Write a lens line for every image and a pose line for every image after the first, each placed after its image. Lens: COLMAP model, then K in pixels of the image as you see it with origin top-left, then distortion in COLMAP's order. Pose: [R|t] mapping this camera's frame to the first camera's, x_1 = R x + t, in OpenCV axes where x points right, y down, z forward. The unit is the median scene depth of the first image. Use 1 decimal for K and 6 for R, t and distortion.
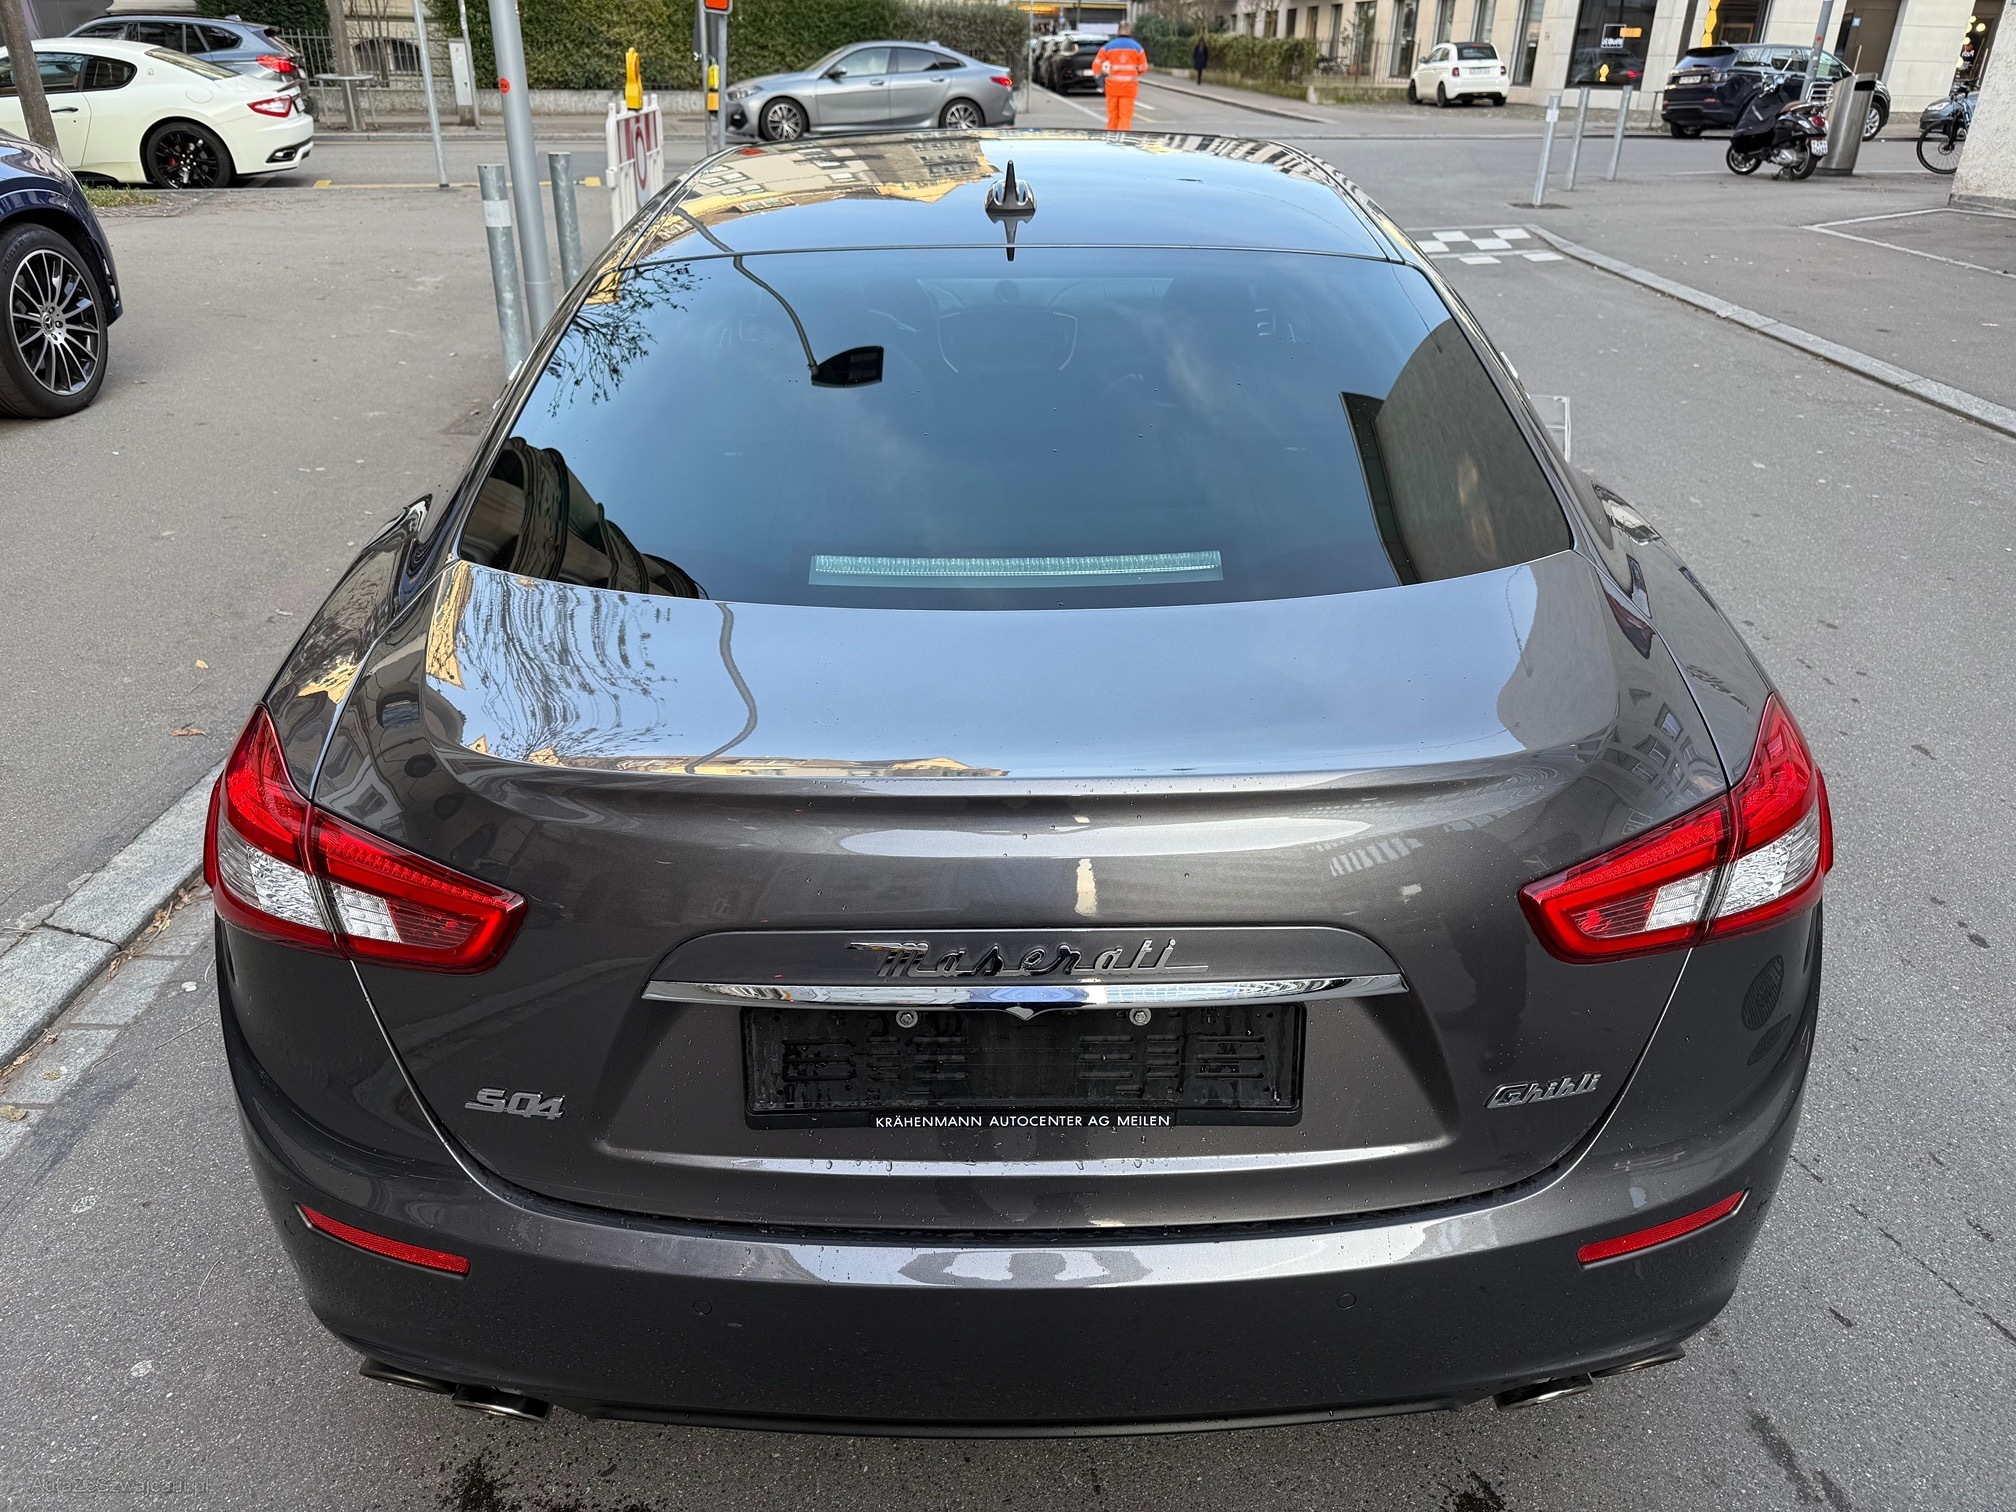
lens RADIAL K [[1433.5, 0, 1004.5], [0, 1433.5, 755.5], [0, 0, 1]] dist [0.017029, -0.019373]
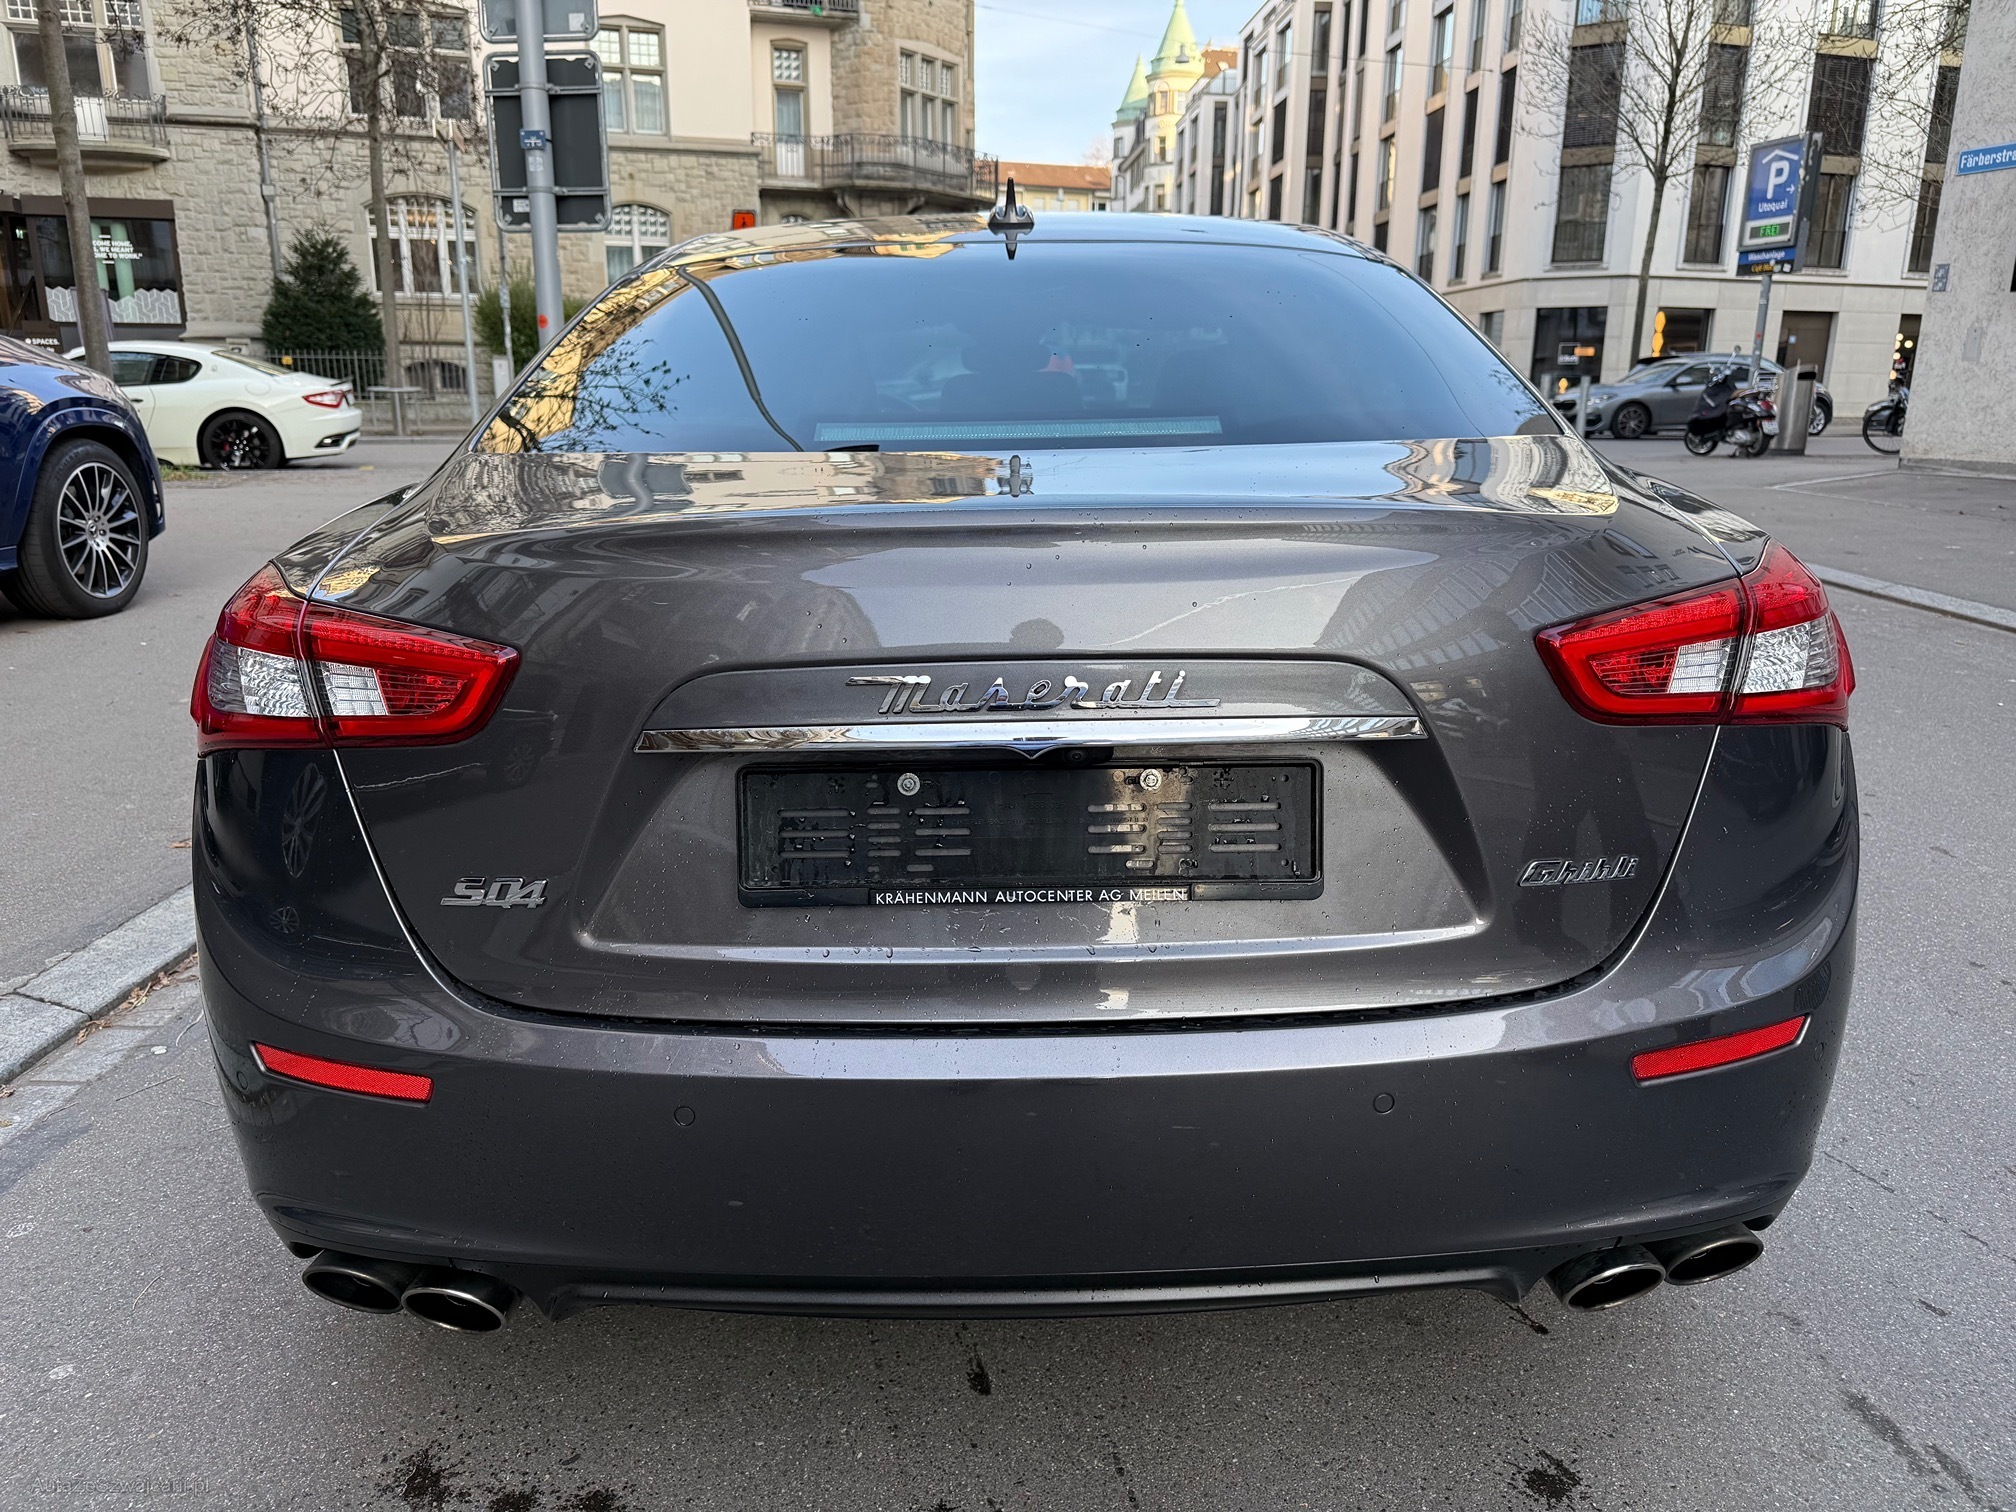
lens RADIAL K [[1433.5, 0, 1009.4], [0, 1433.5, 765.2], [0, 0, 1]] dist [0.017029, -0.019373]
pose [[0.999962, -0.008742, -0.000400, 0.000079], [0.008474, 0.978712, -0.205064, 0.209210], [0.002184, 0.205053, 0.978748, 0.032646]]
